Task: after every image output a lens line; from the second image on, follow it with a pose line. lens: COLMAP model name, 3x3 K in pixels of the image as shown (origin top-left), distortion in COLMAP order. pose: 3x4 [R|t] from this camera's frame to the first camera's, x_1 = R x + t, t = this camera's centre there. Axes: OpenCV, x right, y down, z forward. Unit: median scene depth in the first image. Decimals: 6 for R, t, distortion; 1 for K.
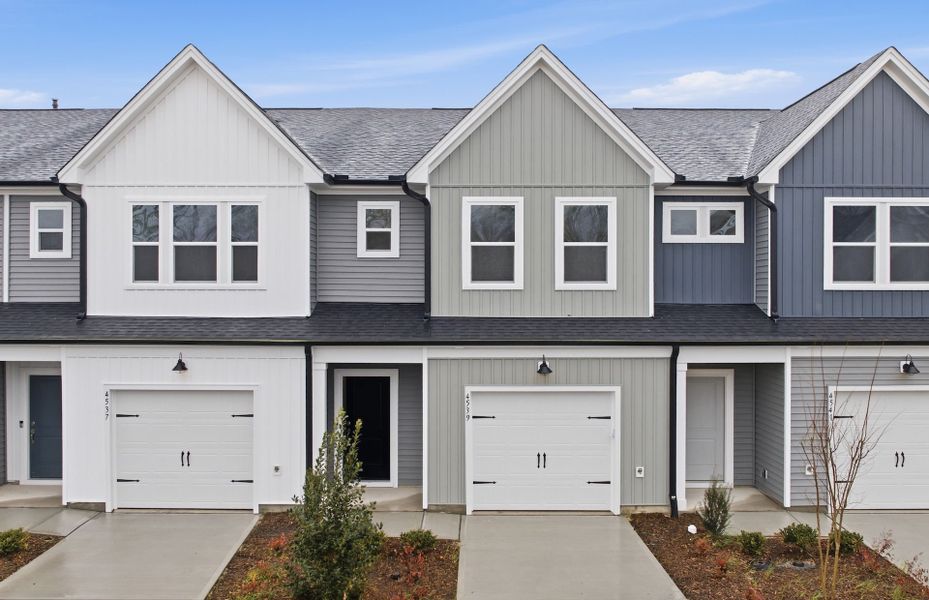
lens RADIAL K [[781.6, 0, 462.9], [0, 781.6, 297.2], [0, 0, 1]] dist [-0.001398, -0.006386]
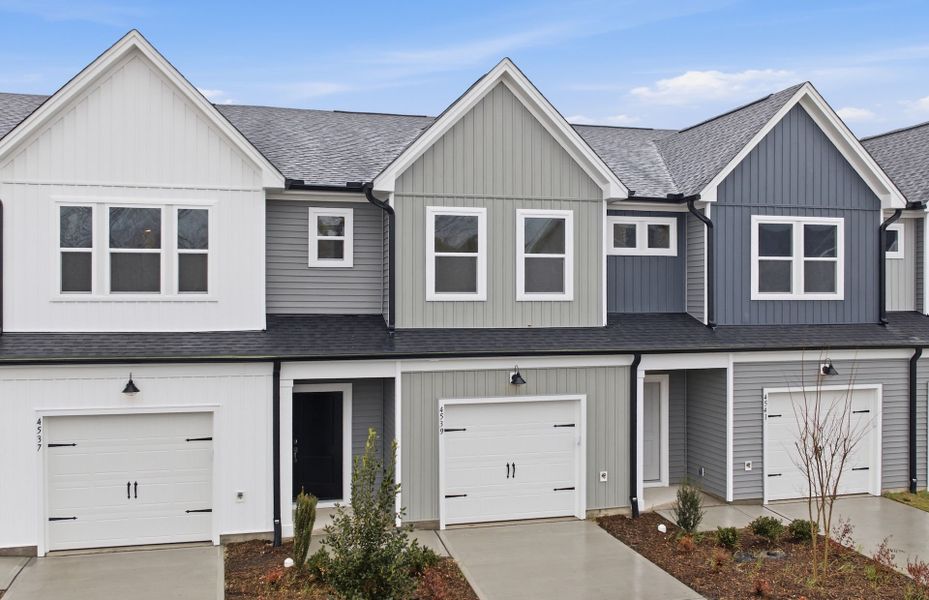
lens RADIAL K [[781.6, 0, 463.5], [0, 781.6, 300.7], [0, 0, 1]] dist [-0.001398, -0.006386]
pose [[0.971391, -0.002845, 0.237468, -0.191599], [0.004264, 0.999976, -0.005461, -0.004171], [-0.237447, 0.006317, 0.971380, 0.035669]]
